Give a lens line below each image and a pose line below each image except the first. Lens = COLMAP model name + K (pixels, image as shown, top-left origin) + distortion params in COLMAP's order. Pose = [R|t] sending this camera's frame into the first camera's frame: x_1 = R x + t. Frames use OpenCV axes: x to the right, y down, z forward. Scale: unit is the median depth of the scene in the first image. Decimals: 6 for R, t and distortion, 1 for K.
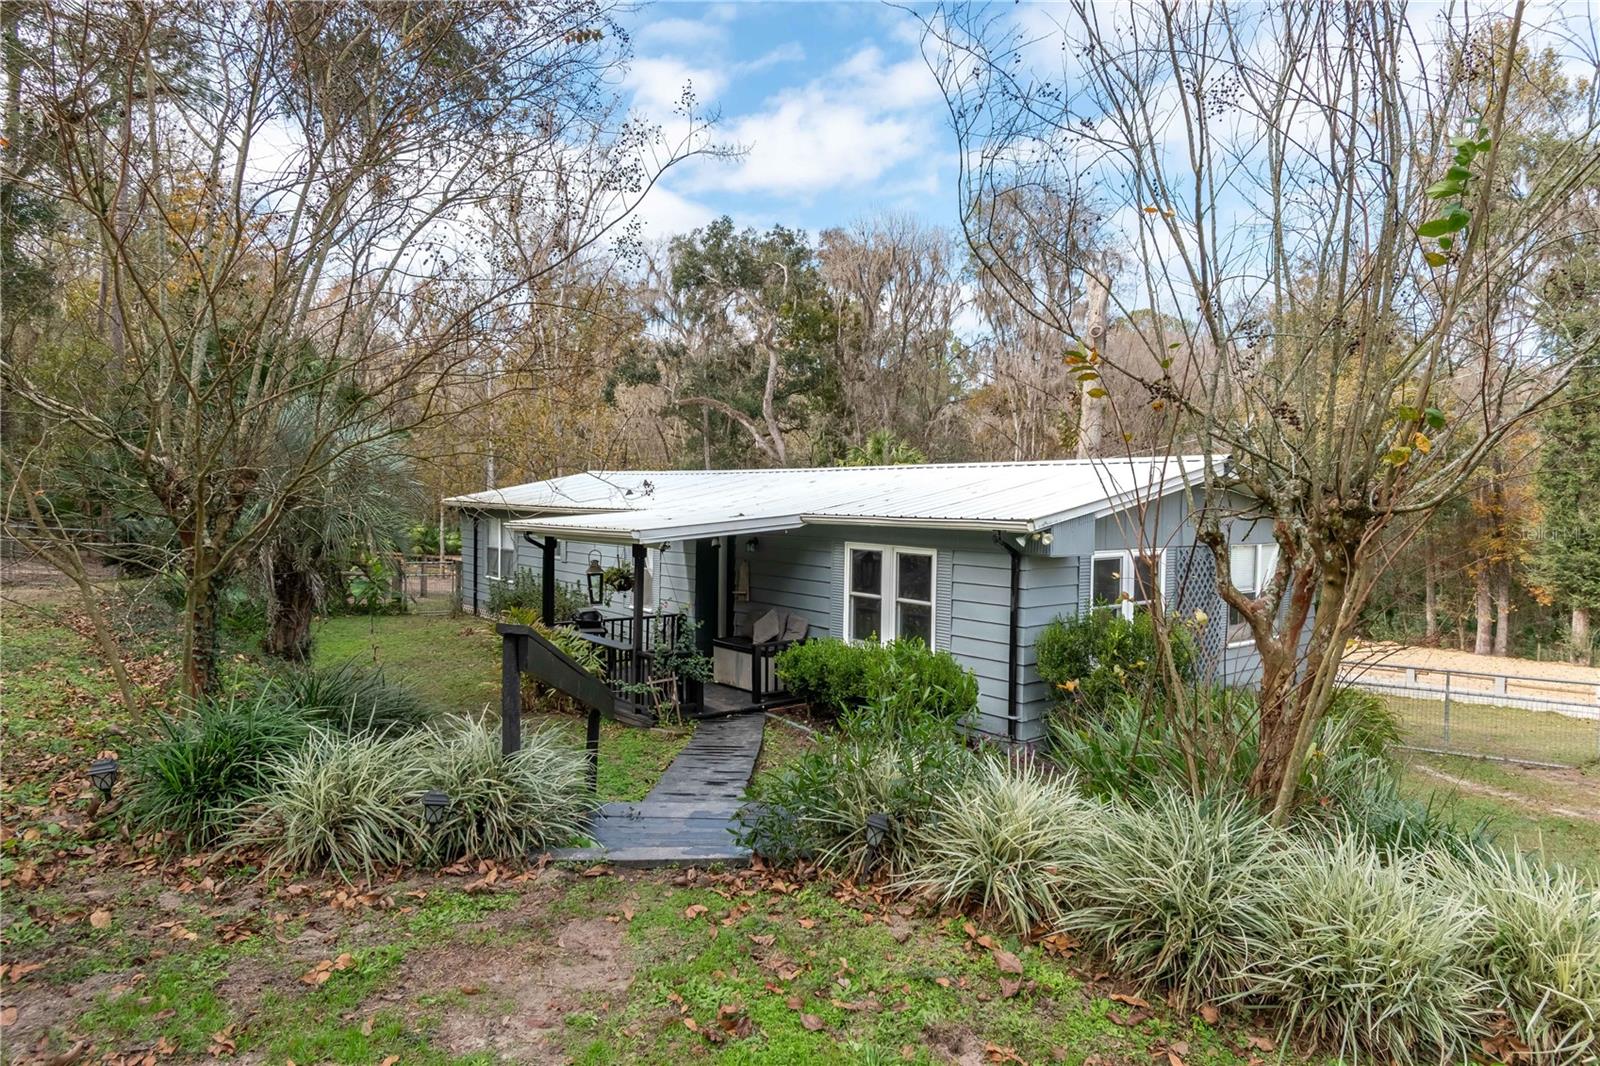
lens RADIAL K [[938.3, 0, 794.0], [0, 938.3, 557.4], [0, 0, 1]] dist [0.020724, -0.000391]
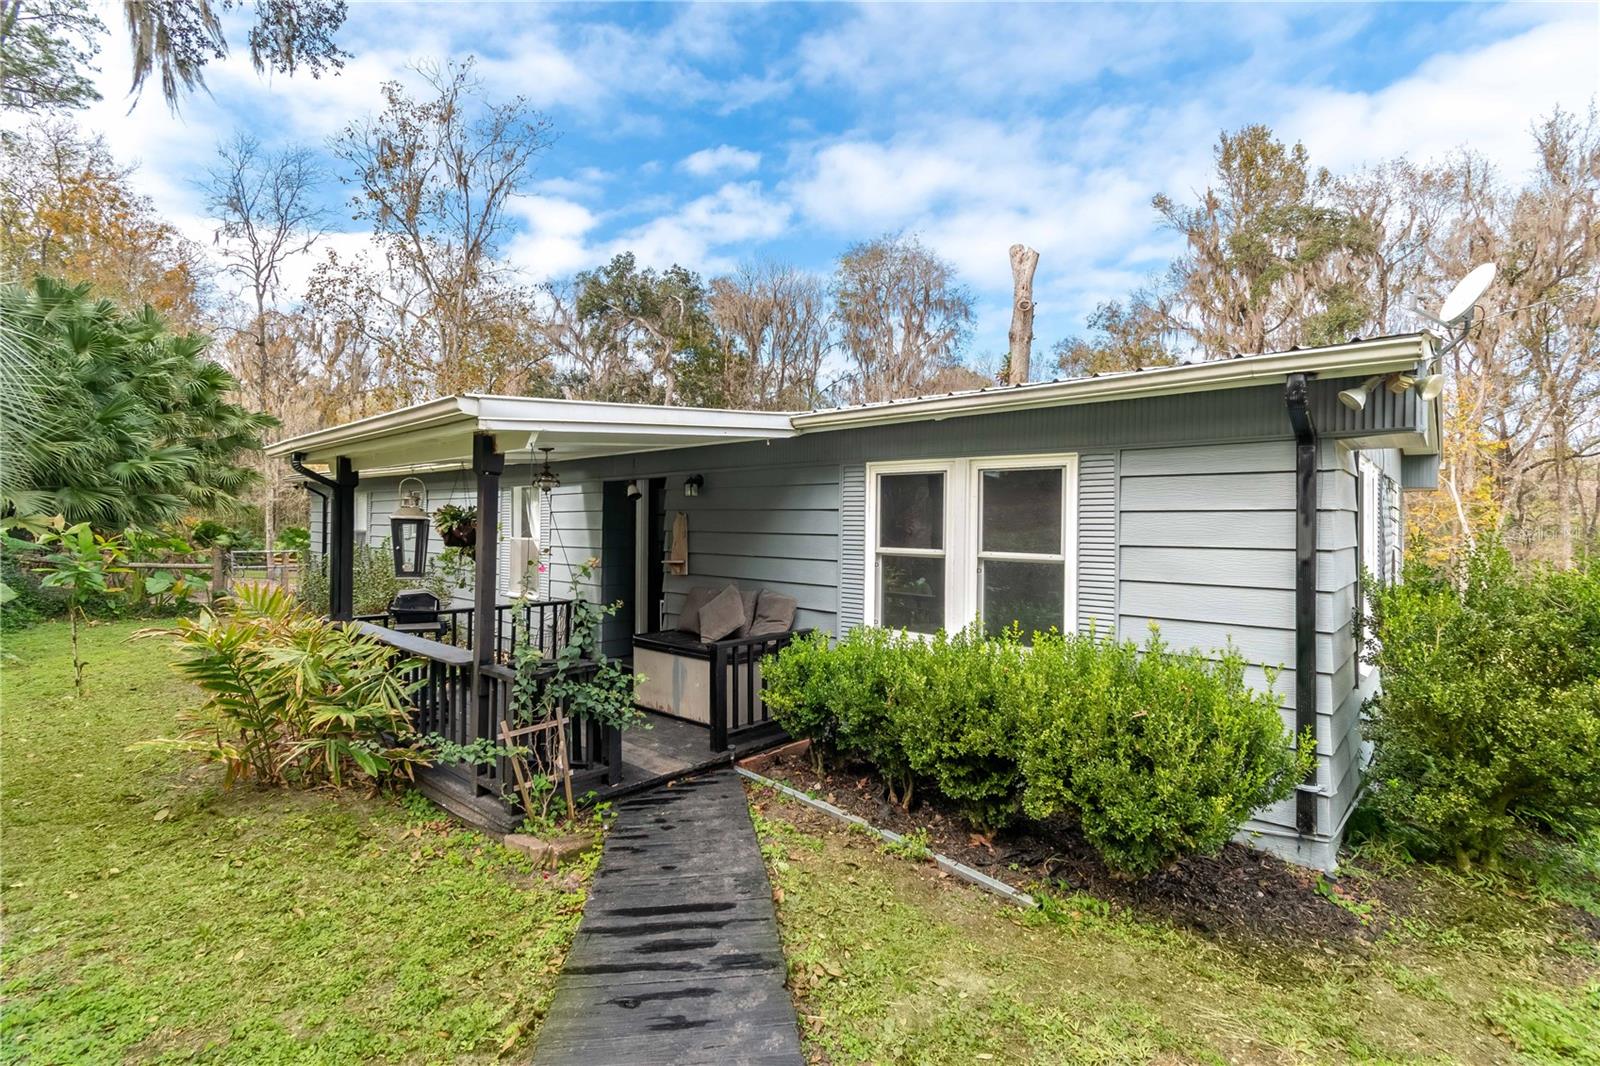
lens RADIAL K [[726.9, 0, 800.0], [0, 726.9, 533.0], [0, 0, 1]] dist [0.001517, -0.004949]
pose [[0.986218, -0.006269, 0.165330, -0.062082], [0.014169, 0.998811, -0.046648, 0.047592], [-0.164841, 0.048348, 0.985135, 0.558870]]
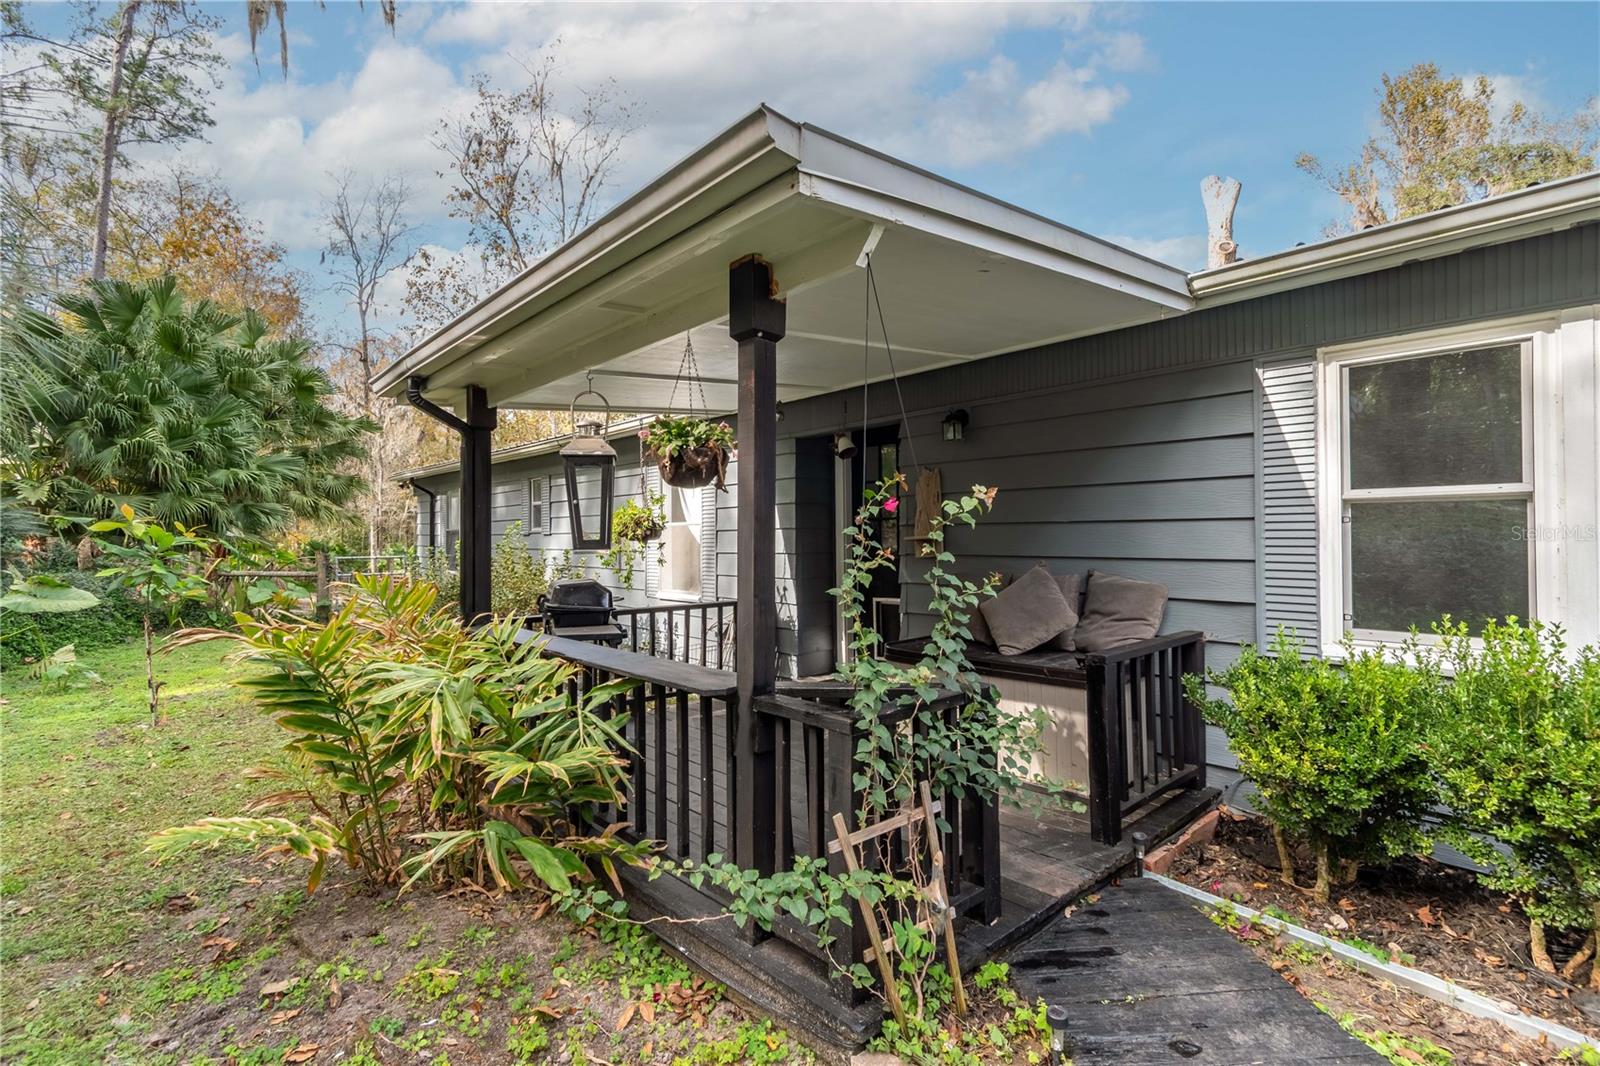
lens RADIAL K [[744.7, 0, 798.0], [0, 744.7, 530.5], [0, 0, 1]] dist [-0.001884, 0.000179]
pose [[0.998239, -0.023052, 0.054667, -0.154288], [0.026862, 0.997183, -0.070028, 0.064287], [-0.052899, 0.071373, 0.996046, 0.737742]]
